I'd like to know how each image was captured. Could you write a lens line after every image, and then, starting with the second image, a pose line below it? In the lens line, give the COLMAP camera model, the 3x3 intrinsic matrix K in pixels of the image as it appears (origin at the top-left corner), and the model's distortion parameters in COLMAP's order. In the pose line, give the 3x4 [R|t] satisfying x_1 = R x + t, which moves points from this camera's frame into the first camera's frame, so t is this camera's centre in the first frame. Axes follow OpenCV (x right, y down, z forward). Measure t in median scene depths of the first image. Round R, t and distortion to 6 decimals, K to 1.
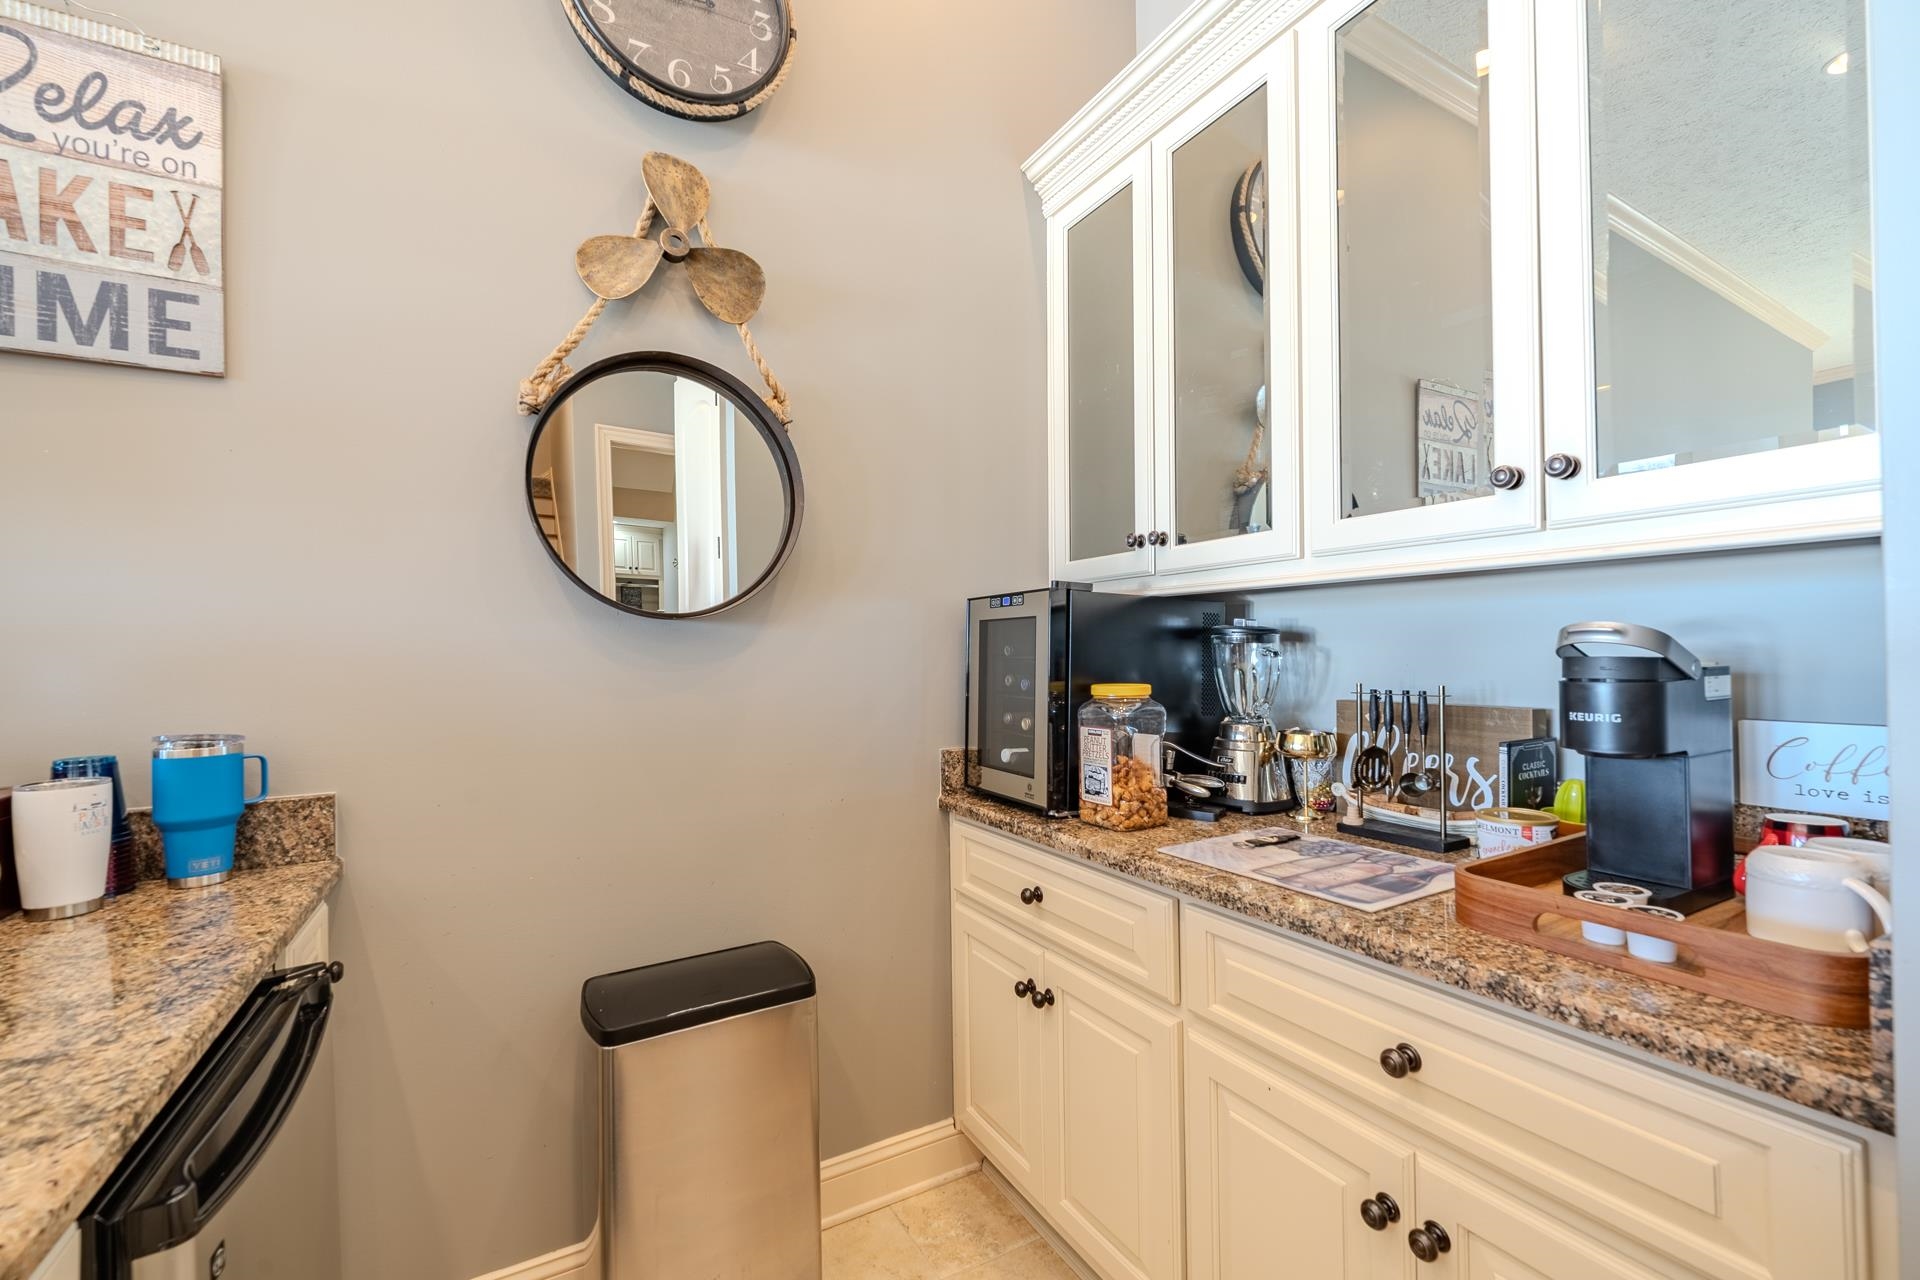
lens RADIAL K [[792.3, 0, 957.7], [0, 792.3, 644.2], [0, 0, 1]] dist [-0.001712, -0.000282]
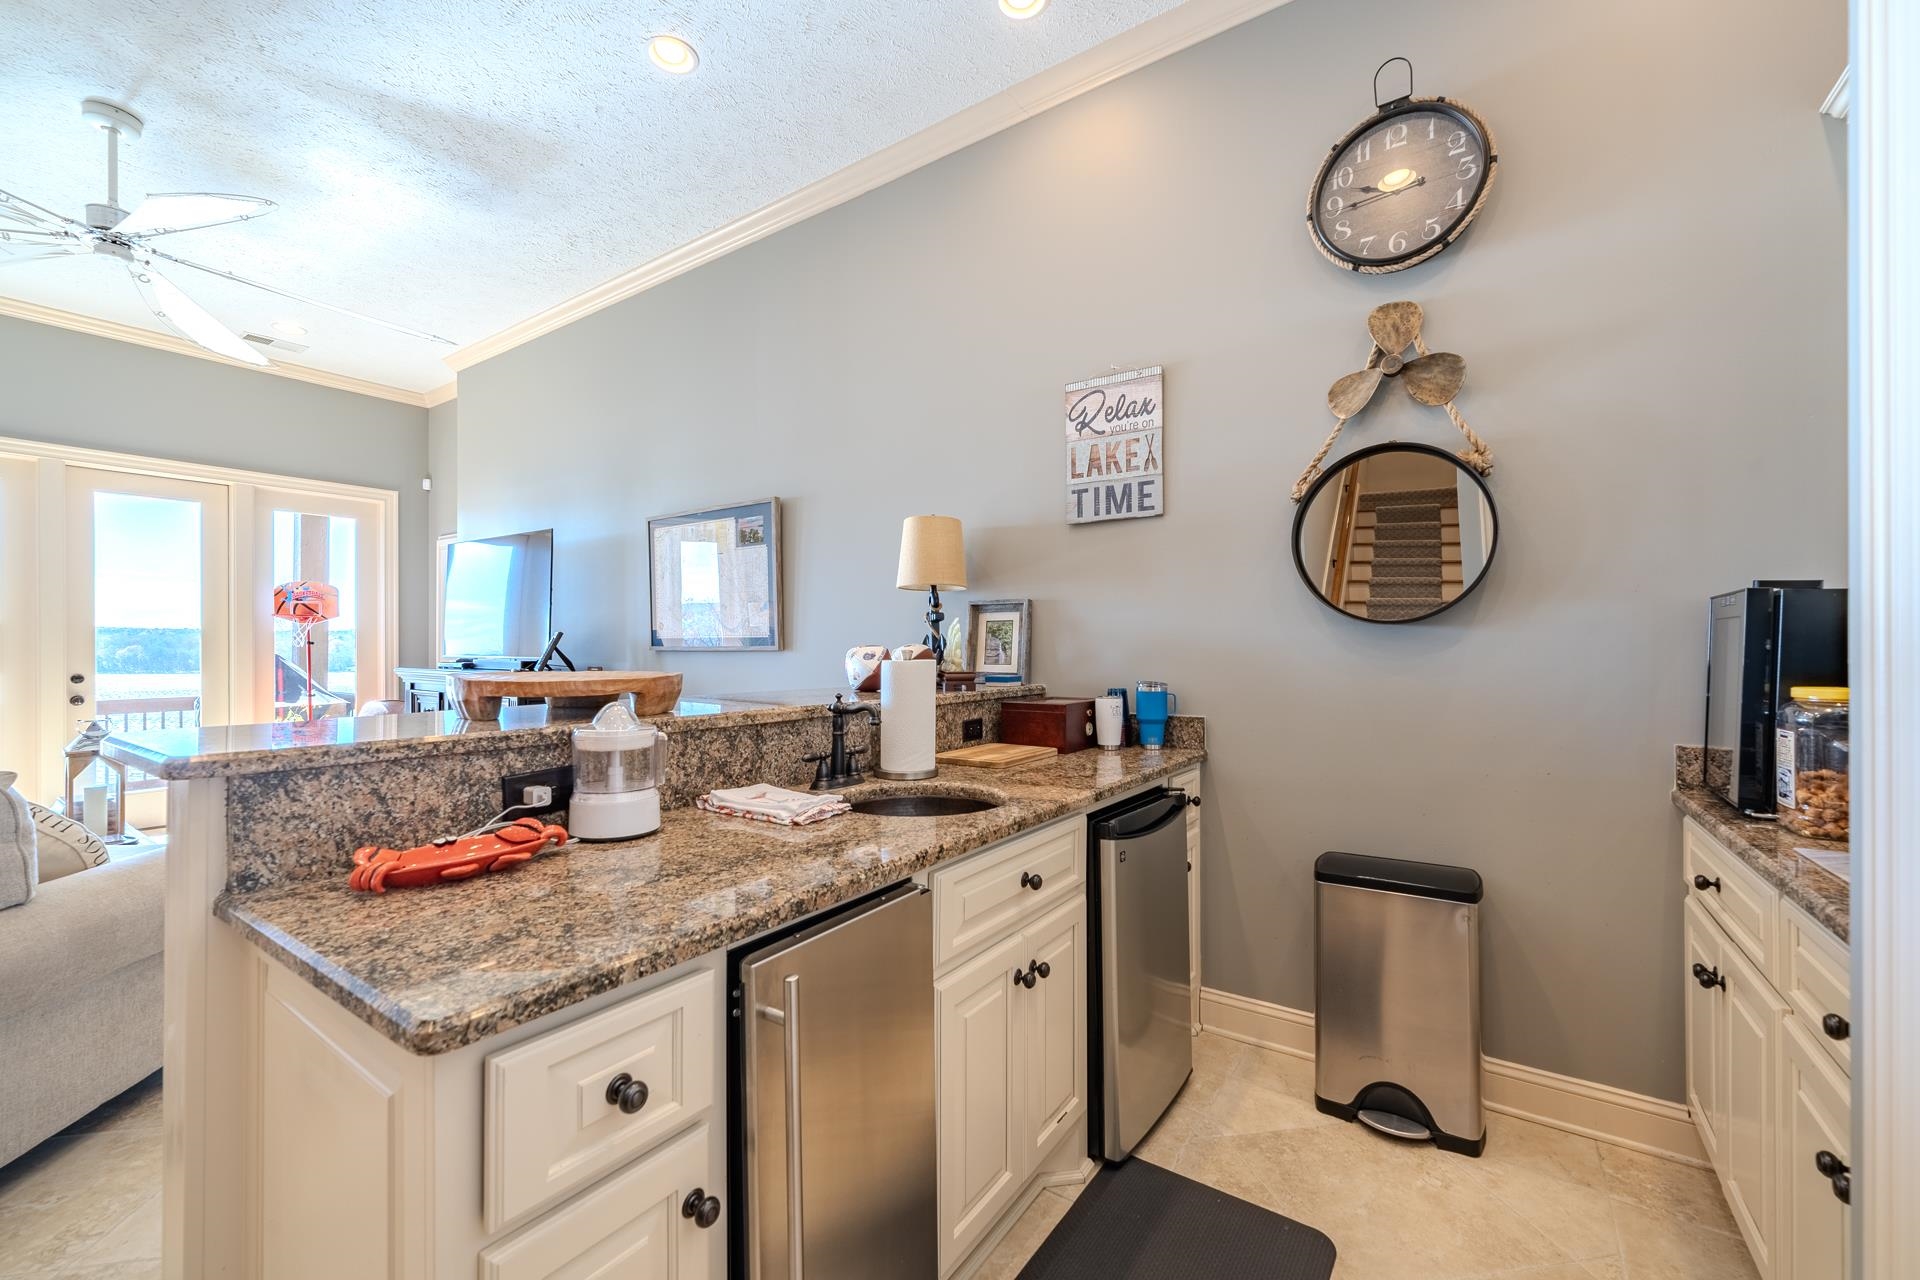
lens RADIAL K [[772.8, 0, 956.0], [0, 772.8, 644.3], [0, 0, 1]] dist [-0.000174, 0.000042]
pose [[0.444250, 0.010656, -0.895839, 0.619163], [0.001354, 0.999920, 0.012566, -0.015730], [0.895902, -0.006795, 0.444200, -0.380978]]
